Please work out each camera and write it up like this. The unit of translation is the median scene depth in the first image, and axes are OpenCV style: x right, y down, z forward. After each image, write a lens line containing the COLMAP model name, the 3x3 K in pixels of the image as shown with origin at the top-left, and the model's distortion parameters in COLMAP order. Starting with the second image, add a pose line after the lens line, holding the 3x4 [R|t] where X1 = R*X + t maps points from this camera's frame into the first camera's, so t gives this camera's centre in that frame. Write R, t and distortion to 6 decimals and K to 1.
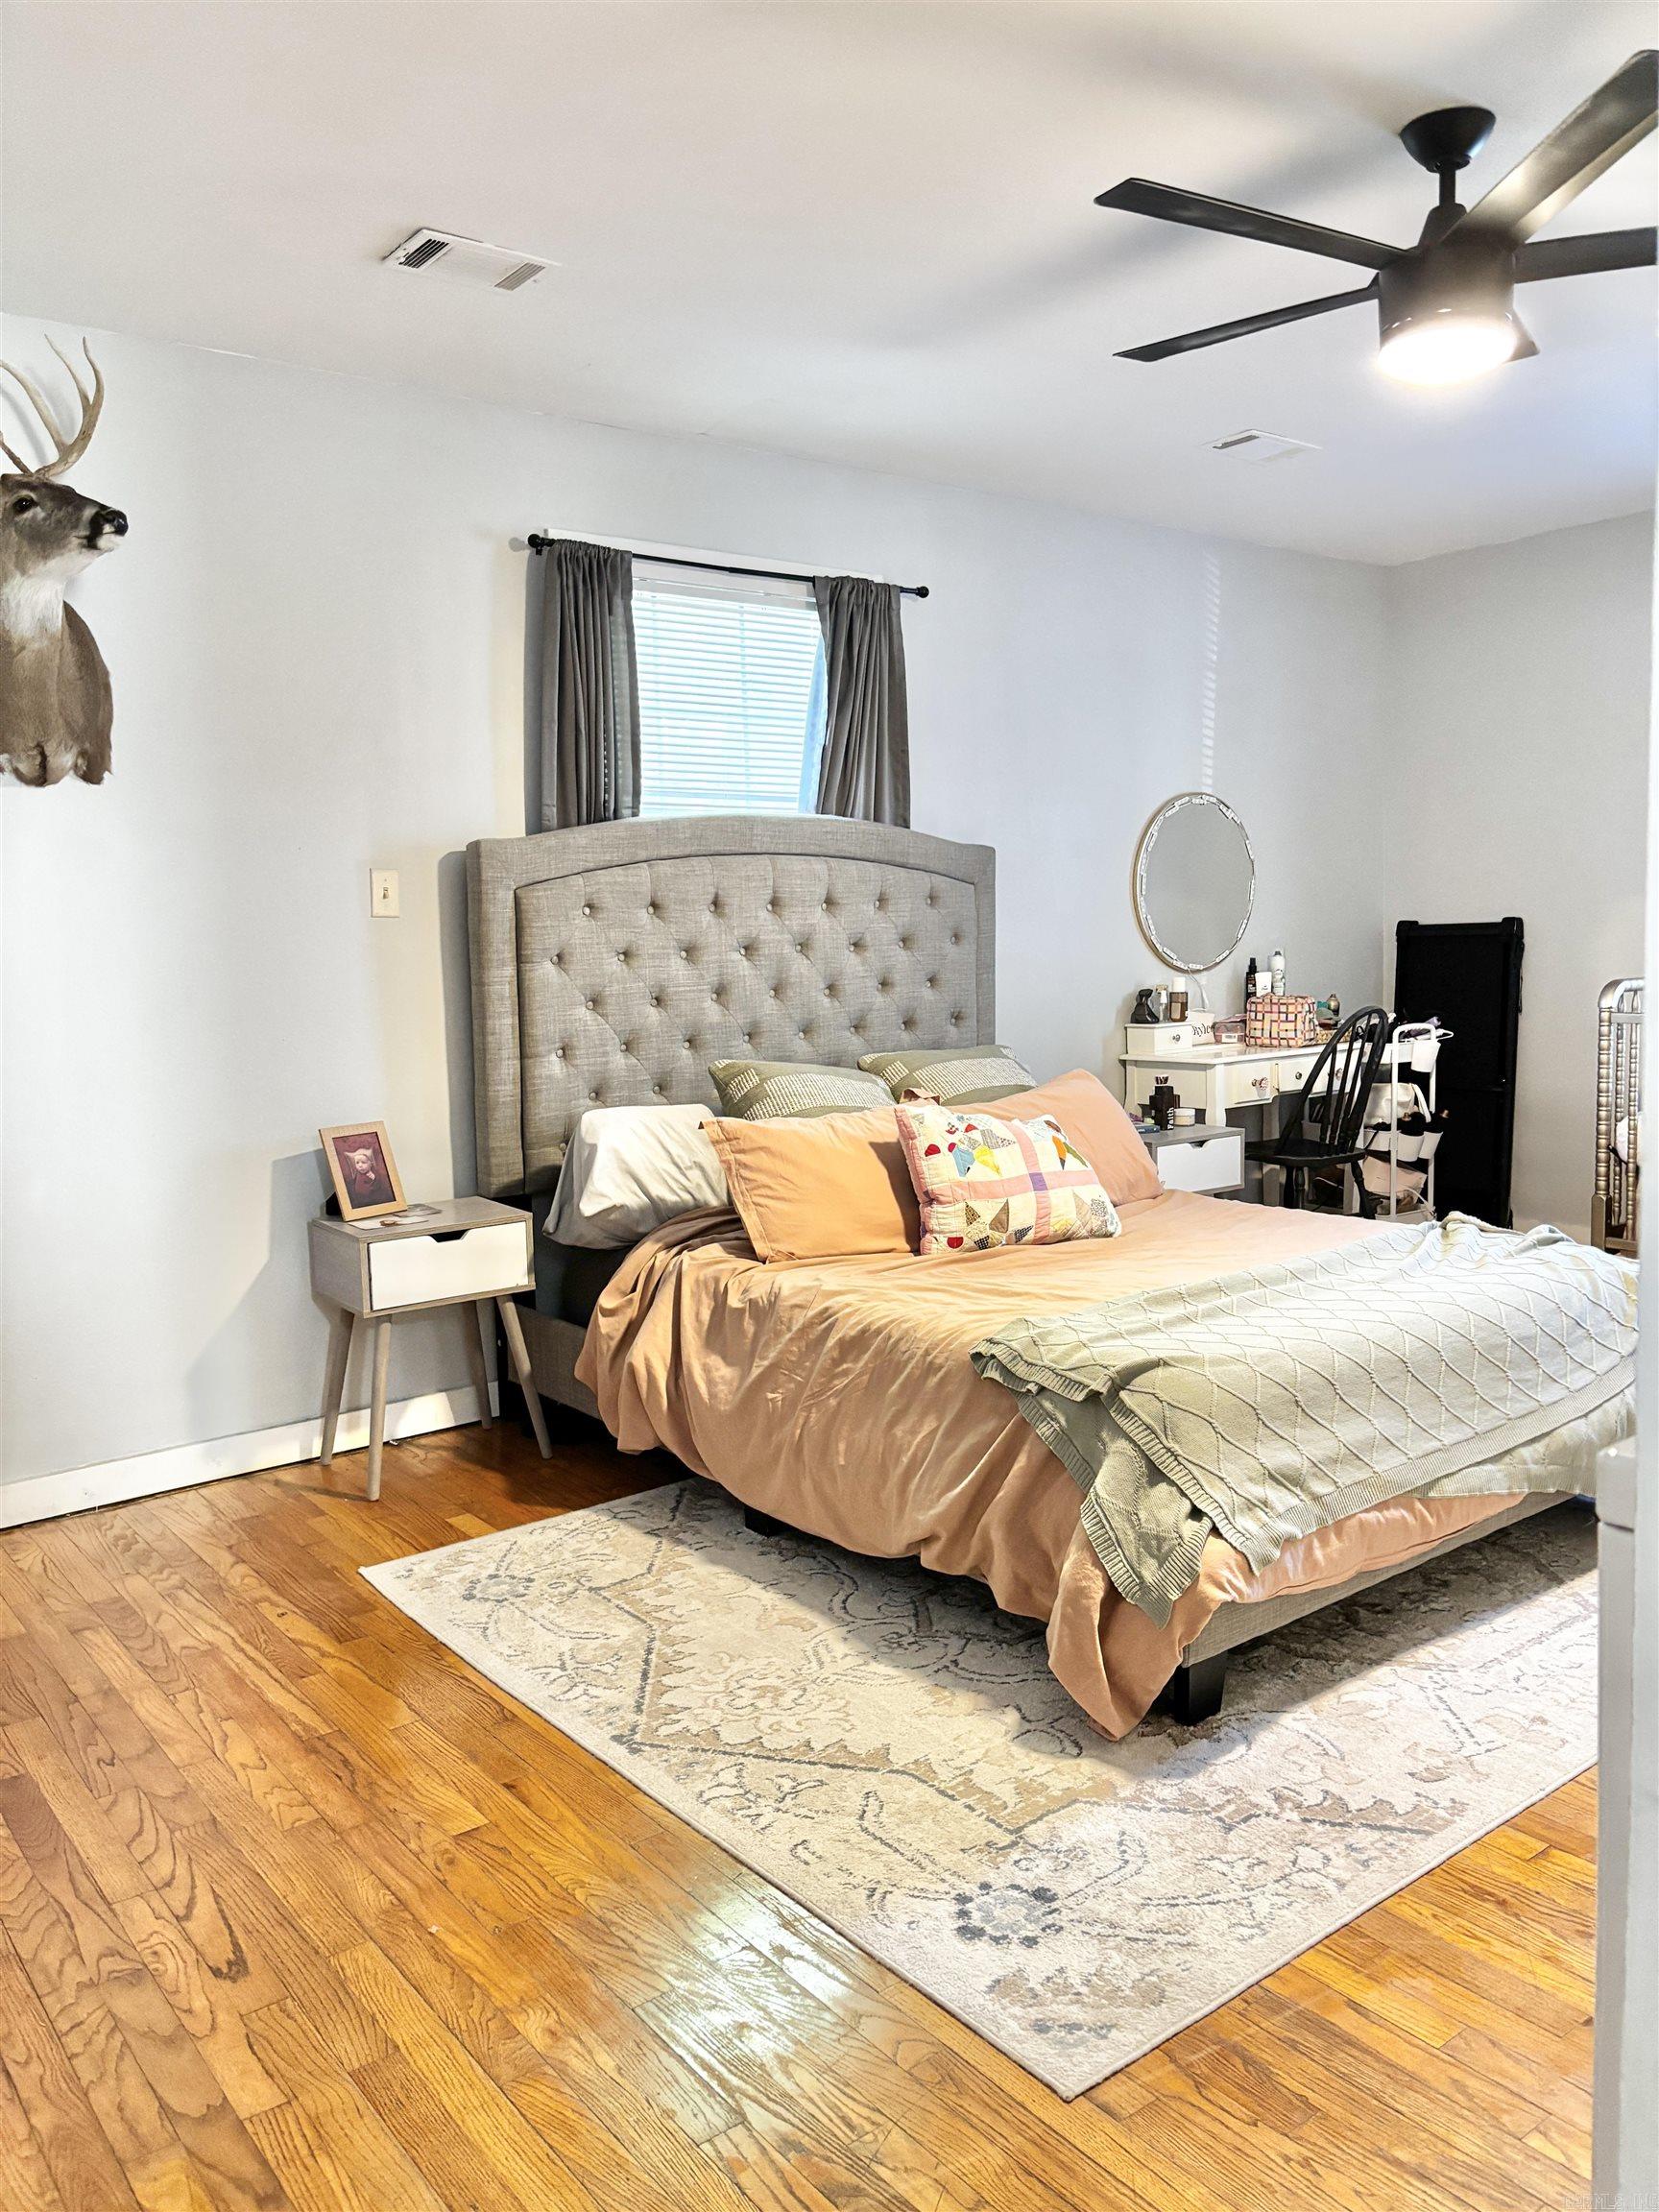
lens RADIAL K [[1664.7, 0, 844.0], [0, 1664.7, 1102.8], [0, 0, 1]] dist [0.064933, -0.084507]
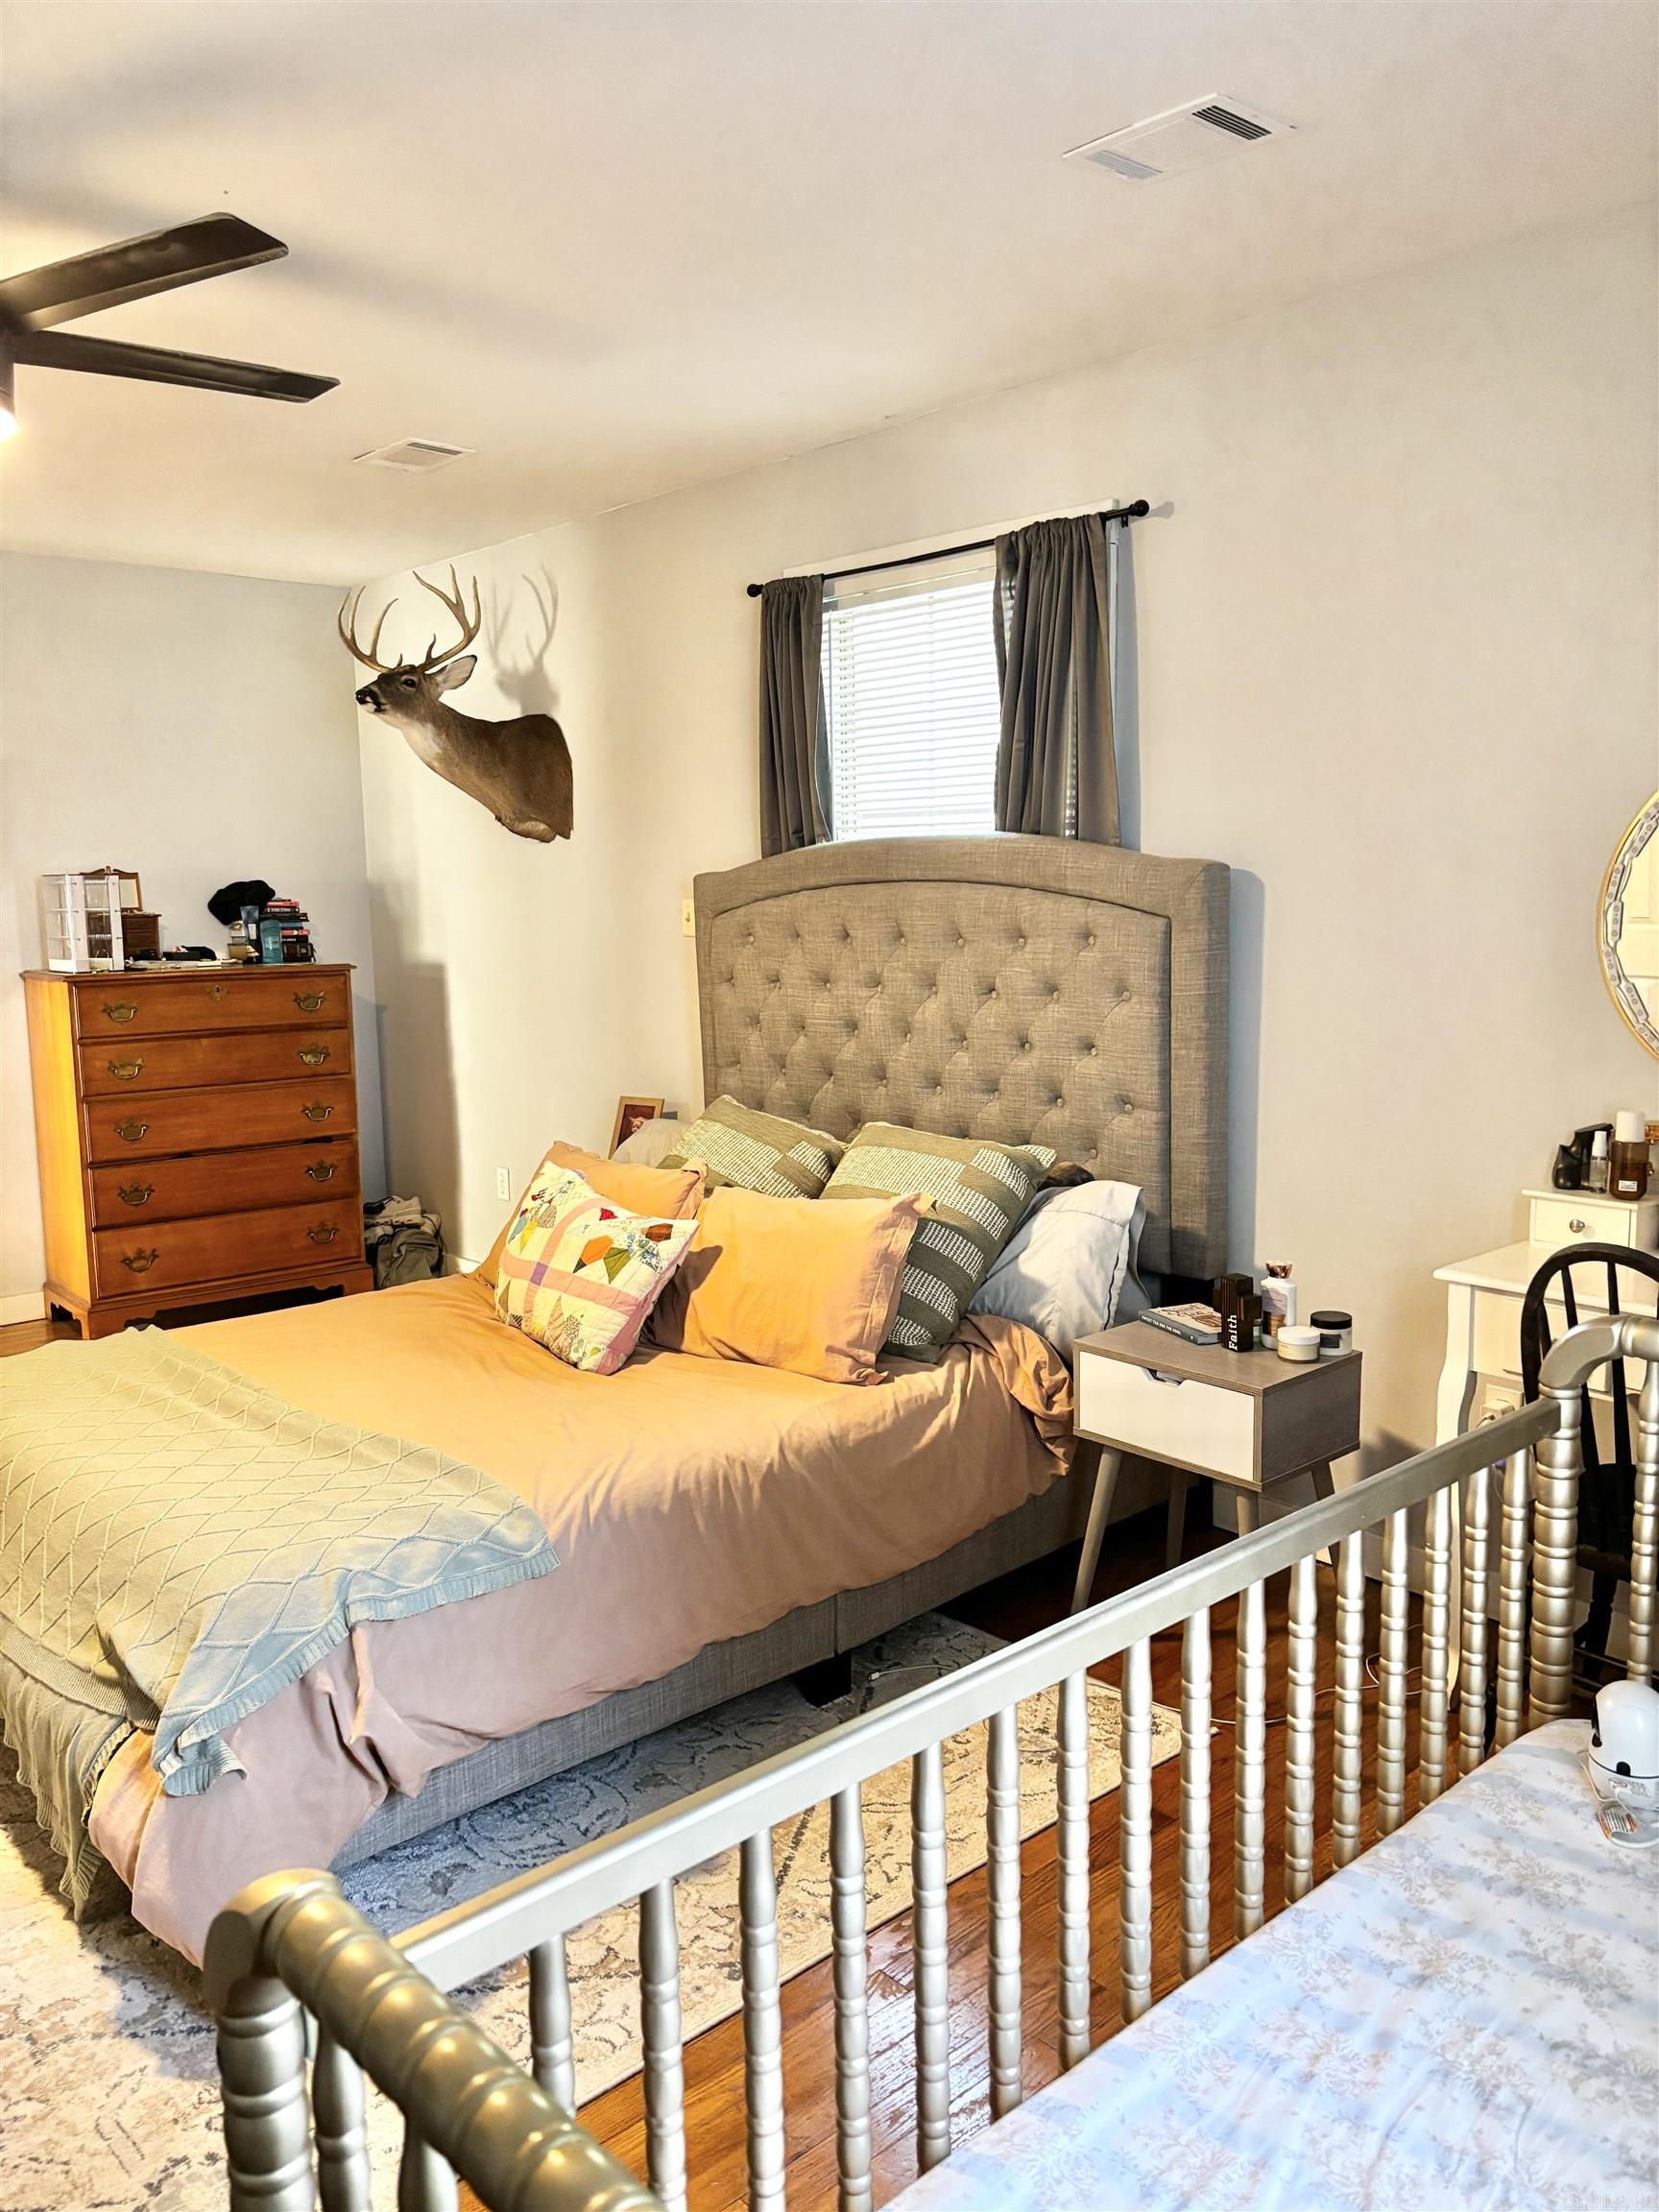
lens RADIAL K [[1664.7, 0, 844.0], [0, 1664.7, 1102.8], [0, 0, 1]] dist [0.064933, -0.084507]
pose [[0.078750, 0.172478, -0.981860, 0.881139], [-0.082776, 0.982649, 0.165978, -0.184392], [0.993452, 0.068204, 0.091660, 0.931365]]
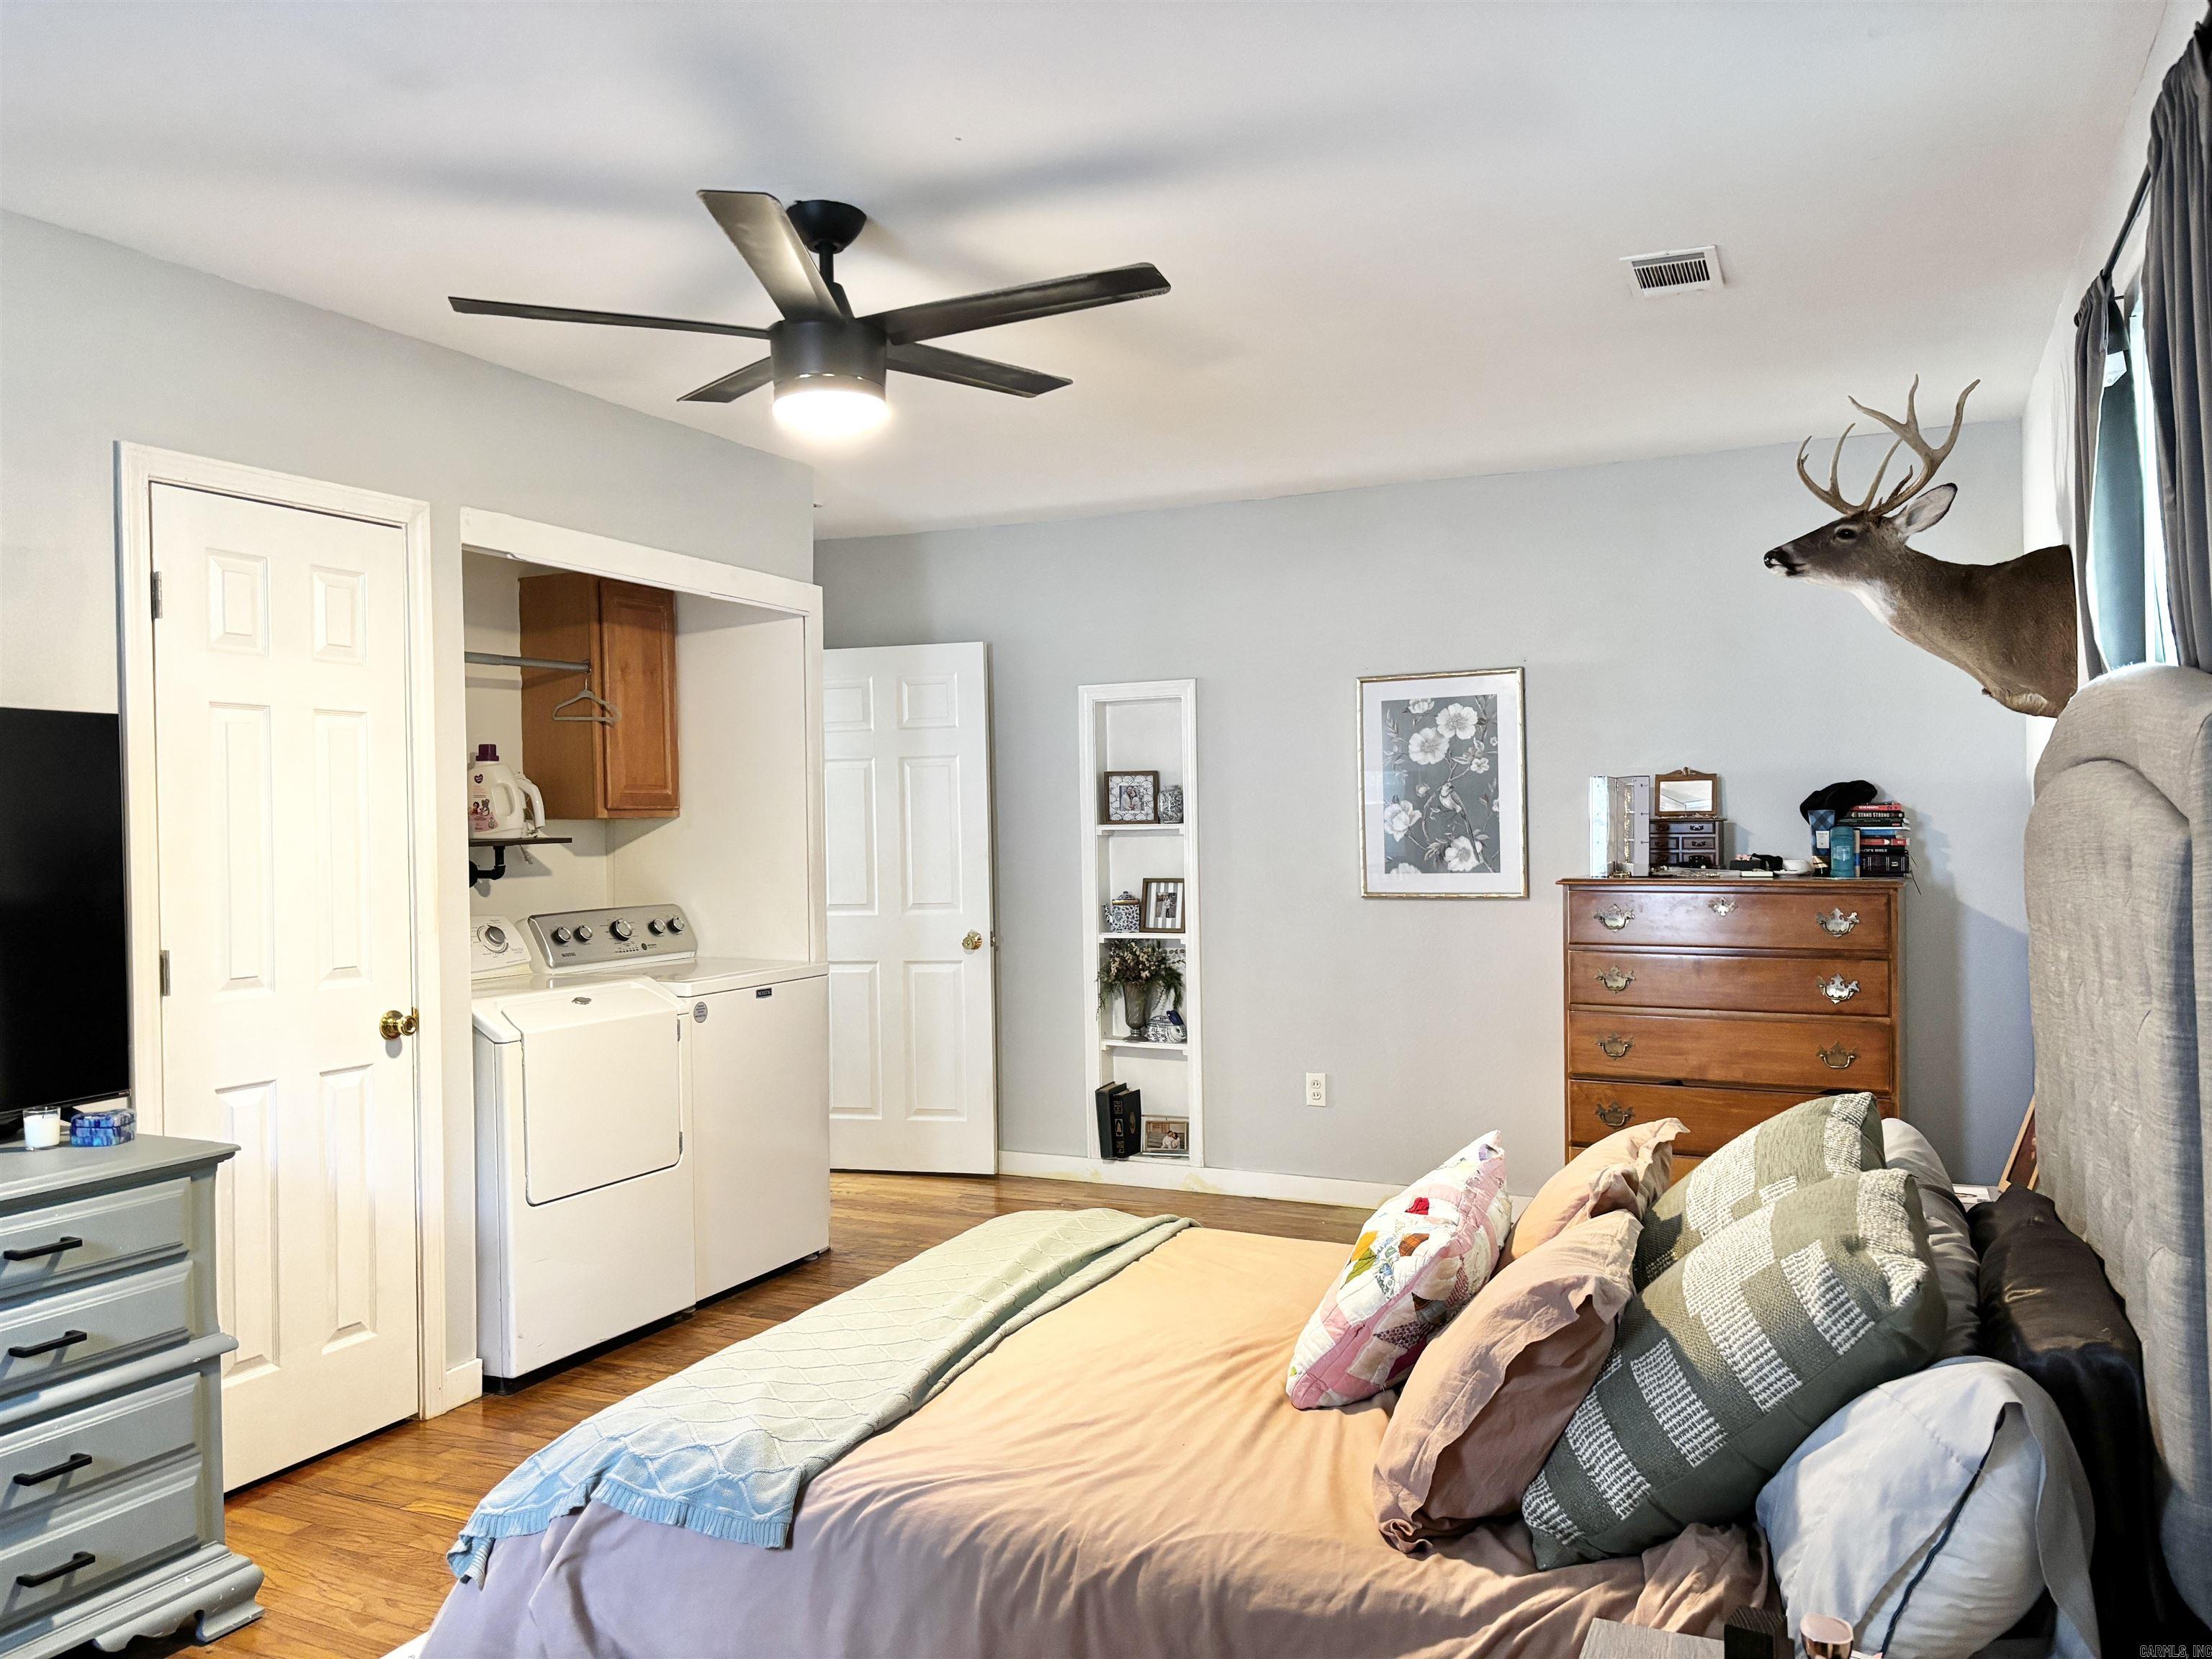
lens RADIAL K [[1677.3, 0, 1107.4], [0, 1677.3, 805.0], [0, 0, 1]] dist [0.055614, -0.068529]
pose [[-0.887710, 0.050109, -0.457668, 0.464843], [0.007227, 0.995454, 0.094973, -0.194688], [0.460346, 0.081001, -0.884036, 1.379968]]
